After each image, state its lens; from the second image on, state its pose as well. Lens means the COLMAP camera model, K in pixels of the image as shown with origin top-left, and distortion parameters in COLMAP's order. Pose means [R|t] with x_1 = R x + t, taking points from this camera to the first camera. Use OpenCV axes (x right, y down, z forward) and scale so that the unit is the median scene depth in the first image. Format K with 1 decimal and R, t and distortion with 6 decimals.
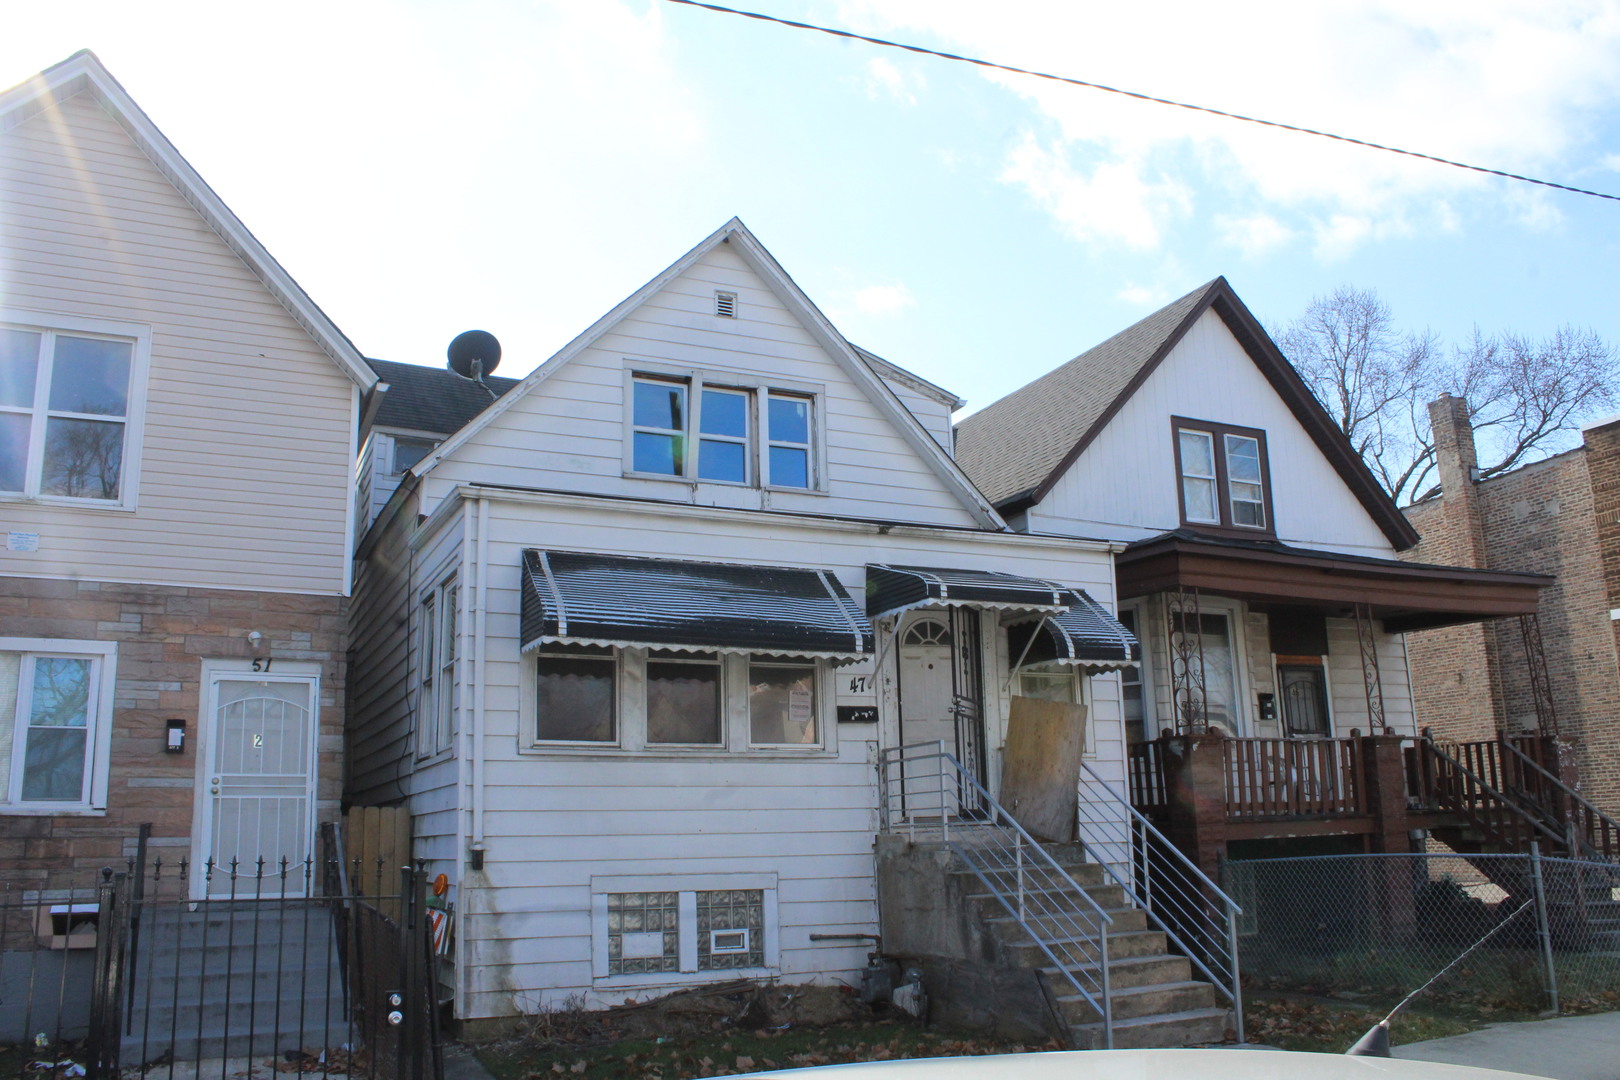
lens RADIAL K [[1325.1, 0, 810.0], [0, 1325.1, 540.0], [0, 0, 1]] dist [-0.174351, 0.165137]
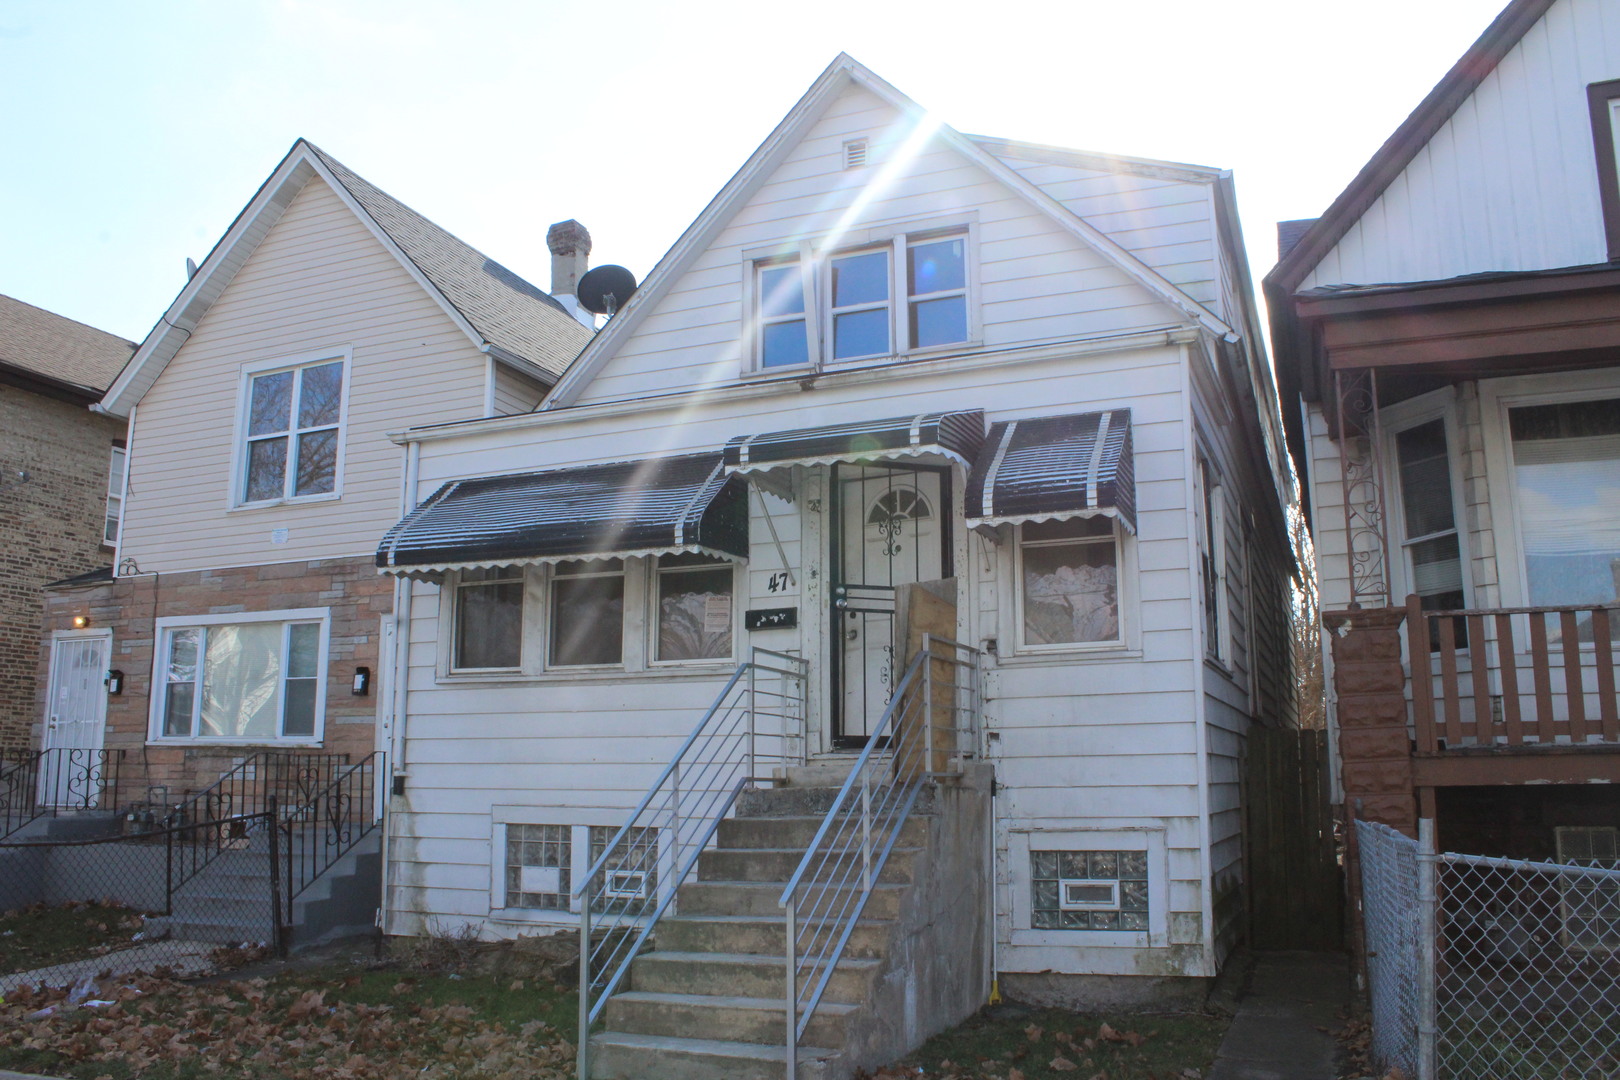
lens RADIAL K [[1325.1, 0, 810.0], [0, 1325.1, 540.0], [0, 0, 1]] dist [-0.174351, 0.165137]
pose [[0.668391, -0.113999, -0.735022, 0.701968], [0.152824, 0.988150, -0.014289, 0.107004], [0.727941, -0.102778, 0.677892, 0.509099]]
